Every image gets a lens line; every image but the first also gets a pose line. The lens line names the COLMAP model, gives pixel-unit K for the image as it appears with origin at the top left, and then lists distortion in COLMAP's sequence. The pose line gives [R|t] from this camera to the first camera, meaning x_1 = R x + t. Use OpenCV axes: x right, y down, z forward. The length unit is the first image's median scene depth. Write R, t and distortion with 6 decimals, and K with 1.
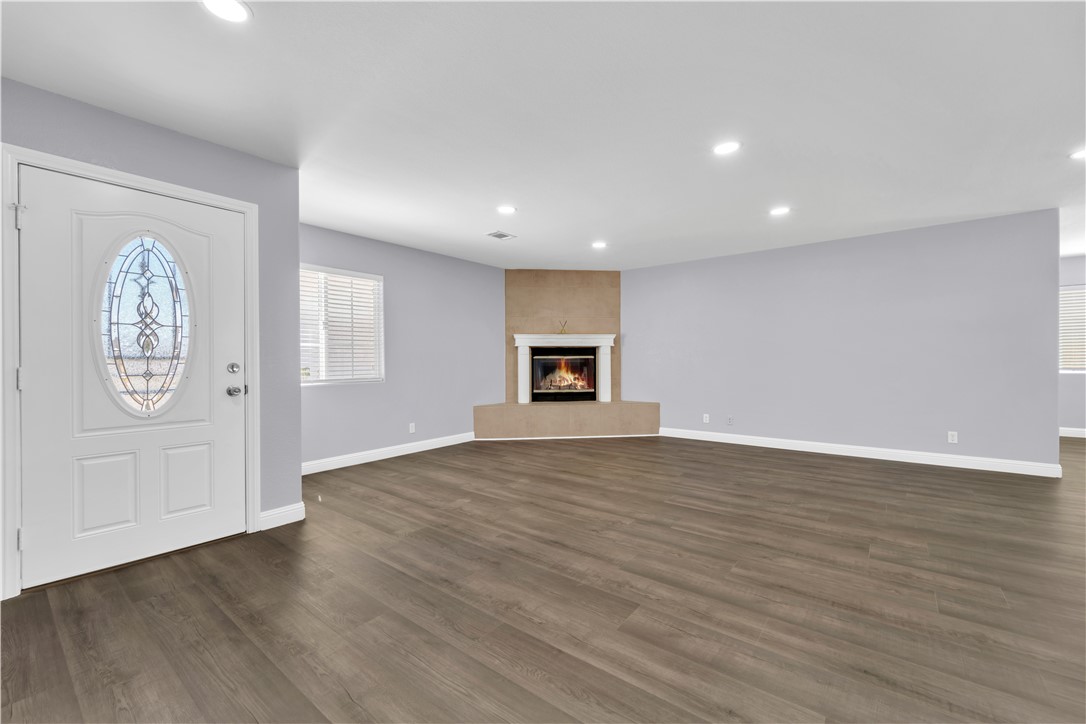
lens RADIAL K [[441.1, 0, 544.1], [0, 441.1, 358.2], [0, 0, 1]] dist [-0.001688, -0.000385]
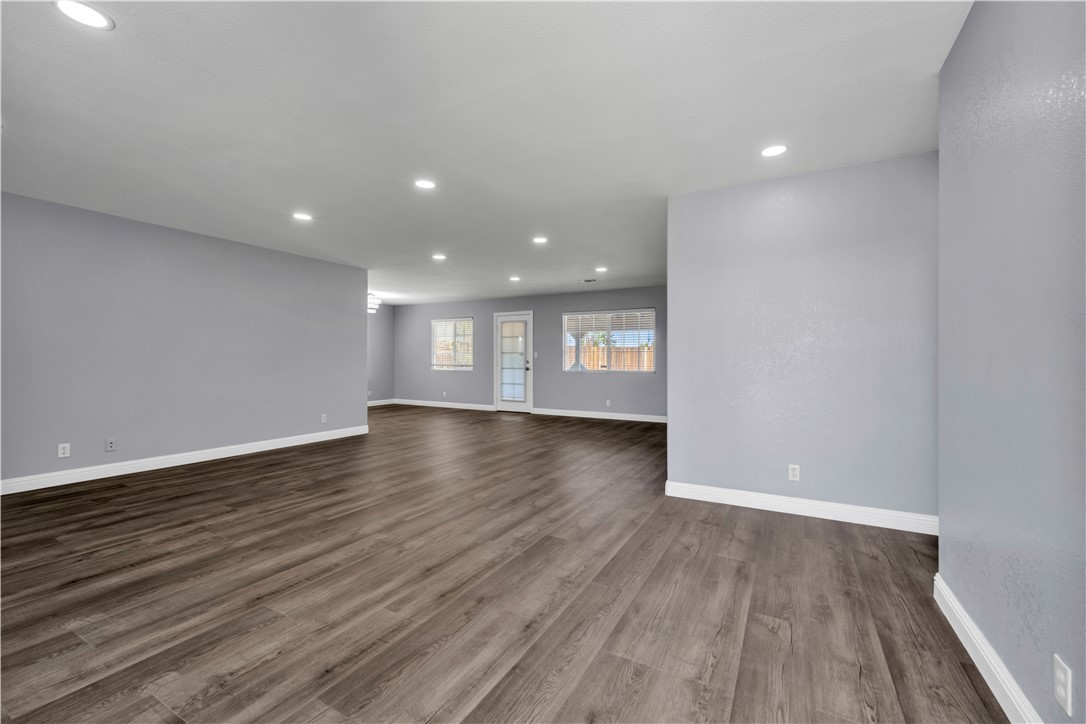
lens RADIAL K [[441.1, 0, 544.1], [0, 441.1, 358.2], [0, 0, 1]] dist [-0.001688, -0.000385]
pose [[-0.151231, 0.012651, 0.988417, -0.818637], [-0.004920, 0.999896, -0.013551, 0.013601], [-0.988486, -0.006913, -0.151153, 0.861328]]
